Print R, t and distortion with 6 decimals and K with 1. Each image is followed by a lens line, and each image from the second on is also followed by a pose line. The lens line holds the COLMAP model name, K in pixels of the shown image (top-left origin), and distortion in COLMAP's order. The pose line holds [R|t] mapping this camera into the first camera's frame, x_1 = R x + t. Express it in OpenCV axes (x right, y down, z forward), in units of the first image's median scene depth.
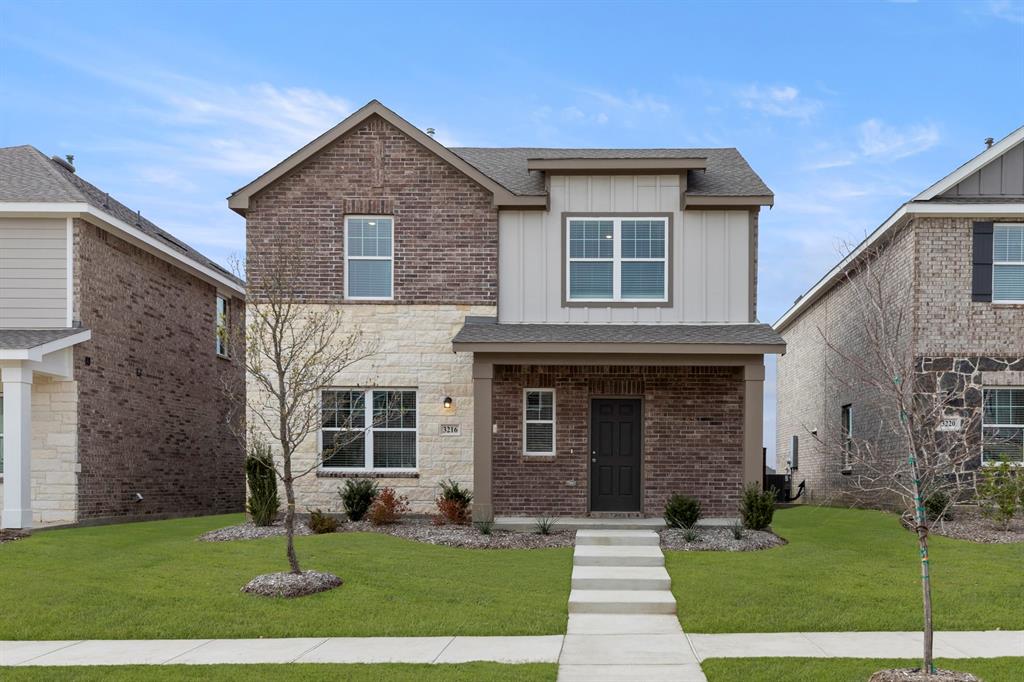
lens RADIAL K [[593.5, 0, 512.0], [0, 593.5, 329.1], [0, 0, 1]] dist [-0.000580, -0.000001]
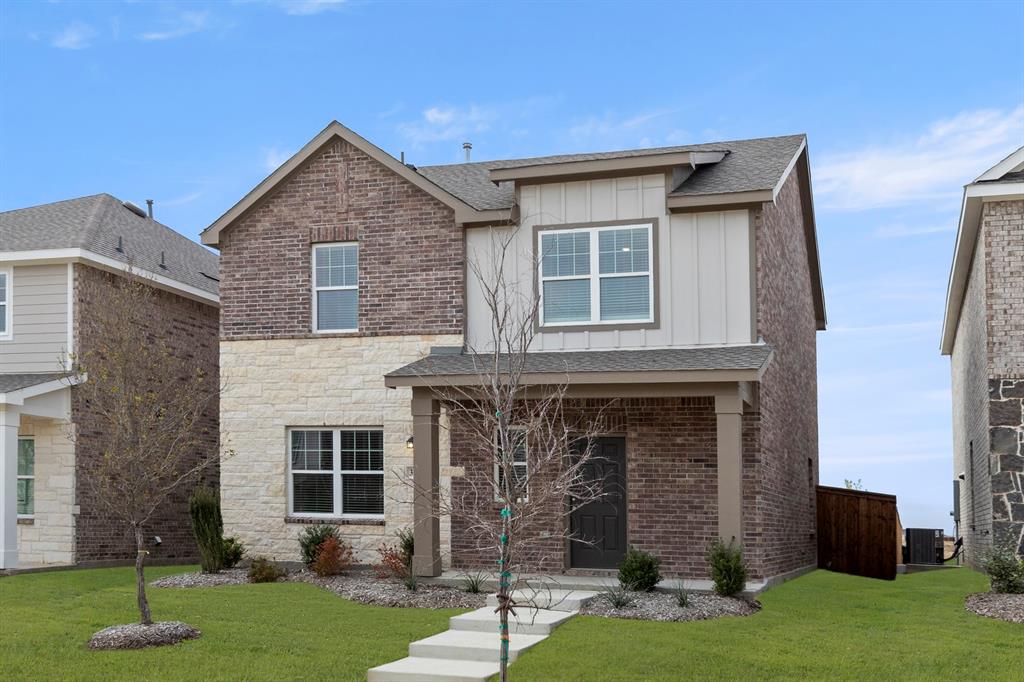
lens RADIAL K [[660.9, 0, 512.0], [0, 660.9, 341.0], [0, 0, 1]] dist [0.000626, 0.000314]
pose [[0.982319, -0.034454, -0.184018, 0.227832], [0.029329, 0.999104, -0.030500, 0.003779], [0.184904, 0.024563, 0.982450, 0.028942]]
